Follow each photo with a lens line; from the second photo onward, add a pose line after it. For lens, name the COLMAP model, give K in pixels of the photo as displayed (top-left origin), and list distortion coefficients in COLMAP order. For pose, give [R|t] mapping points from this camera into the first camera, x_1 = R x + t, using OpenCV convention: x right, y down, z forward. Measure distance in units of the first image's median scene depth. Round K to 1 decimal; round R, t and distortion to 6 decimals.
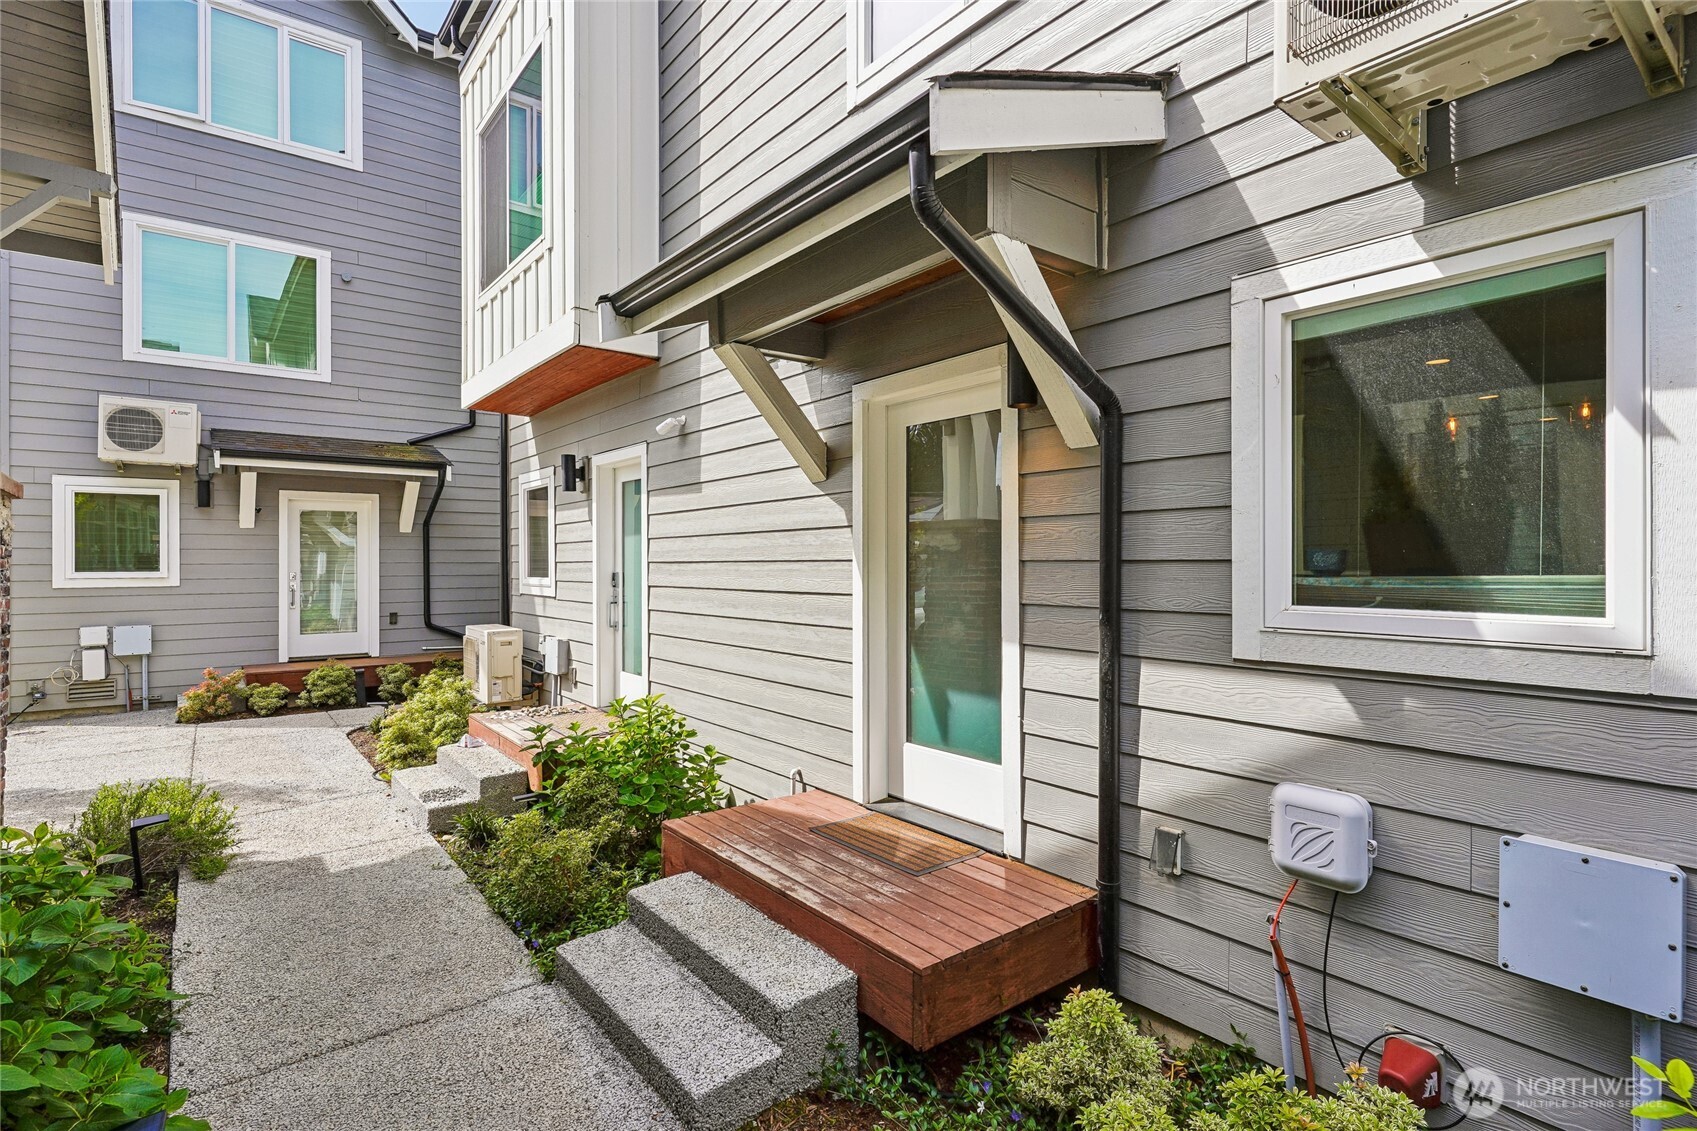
lens RADIAL K [[825.0, 0, 848.5], [0, 825.0, 565.5], [0, 0, 1]] dist [-0.002564, -0.002528]
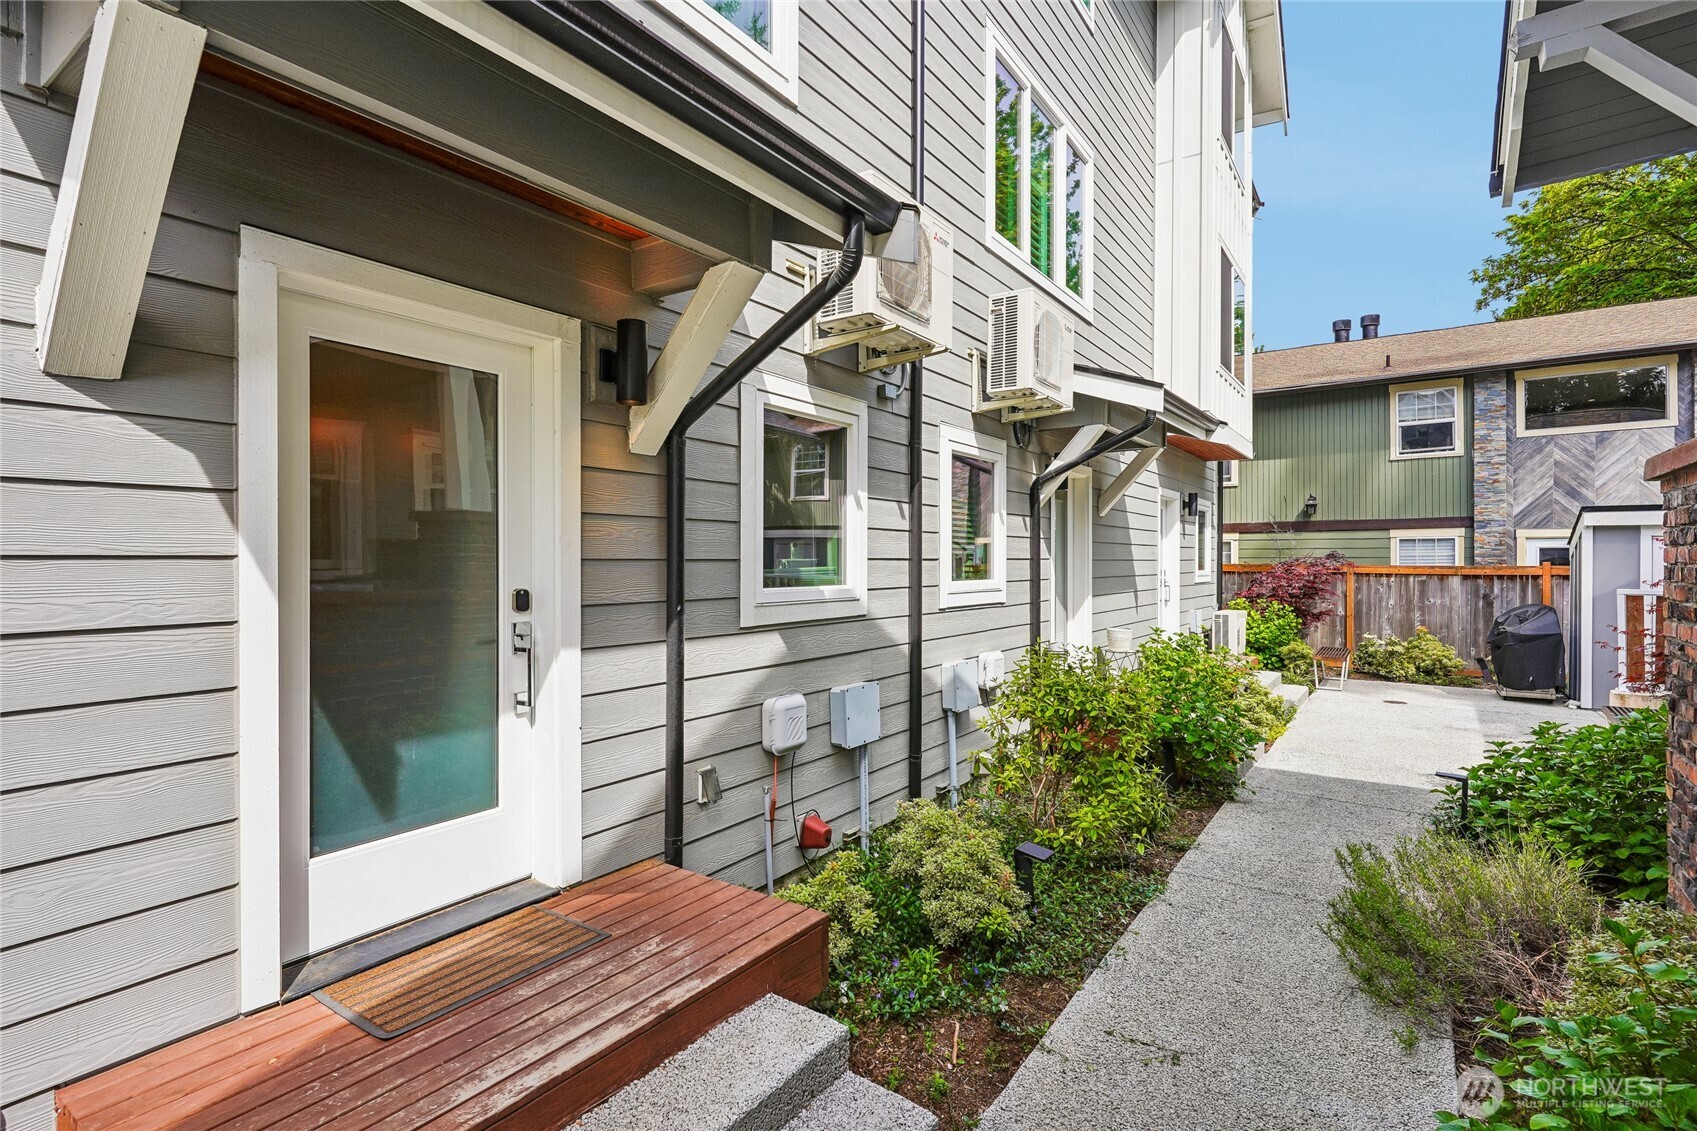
lens RADIAL K [[825.0, 0, 848.5], [0, 825.0, 565.5], [0, 0, 1]] dist [-0.002564, -0.002528]
pose [[-0.298148, -0.005716, 0.954503, -0.826349], [0.003840, 0.999967, 0.007188, -0.004762], [-0.954512, 0.005808, -0.298116, 1.066661]]
